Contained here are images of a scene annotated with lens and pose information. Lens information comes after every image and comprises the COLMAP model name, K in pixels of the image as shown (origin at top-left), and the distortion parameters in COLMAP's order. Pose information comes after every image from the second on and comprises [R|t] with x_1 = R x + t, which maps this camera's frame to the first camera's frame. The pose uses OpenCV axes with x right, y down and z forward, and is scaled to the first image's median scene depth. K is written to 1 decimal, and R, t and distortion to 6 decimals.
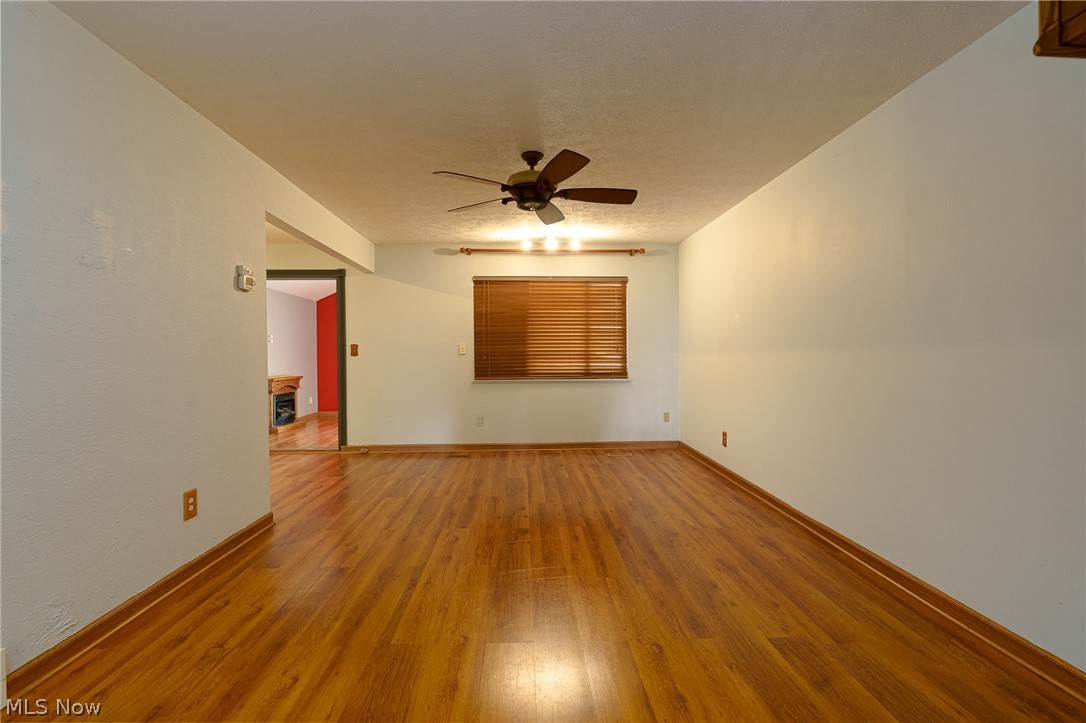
lens RADIAL K [[498.8, 0, 537.4], [0, 498.8, 357.8], [0, 0, 1]] dist [-0.005171, 0.002237]
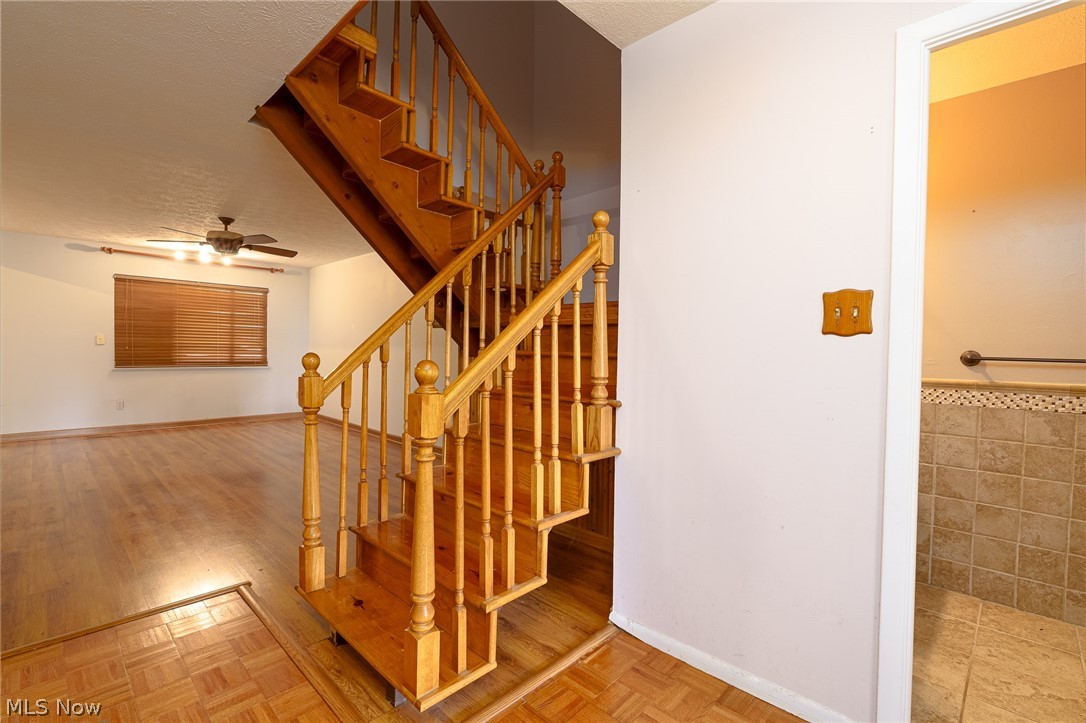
lens RADIAL K [[498.8, 0, 538.7], [0, 498.8, 355.2], [0, 0, 1]] dist [-0.005171, 0.002237]
pose [[0.723453, 0.010123, 0.690299, -0.217301], [-0.016400, 0.999862, 0.002526, -0.002648], [-0.690179, -0.013149, 0.723519, -0.458604]]
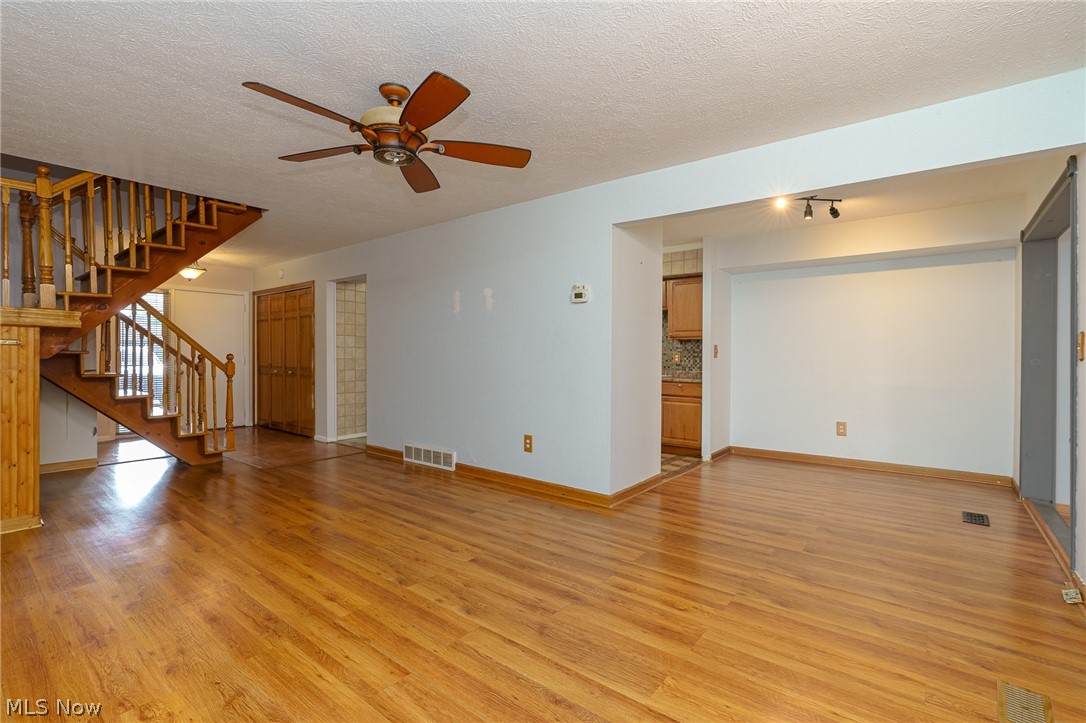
lens RADIAL K [[498.8, 0, 540.4], [0, 498.8, 354.9], [0, 0, 1]] dist [-0.005171, 0.002237]
pose [[-0.653387, 0.006821, -0.756993, 0.370899], [-0.007722, 0.999847, 0.015674, -0.020050], [0.756985, 0.016086, -0.653235, 1.458391]]
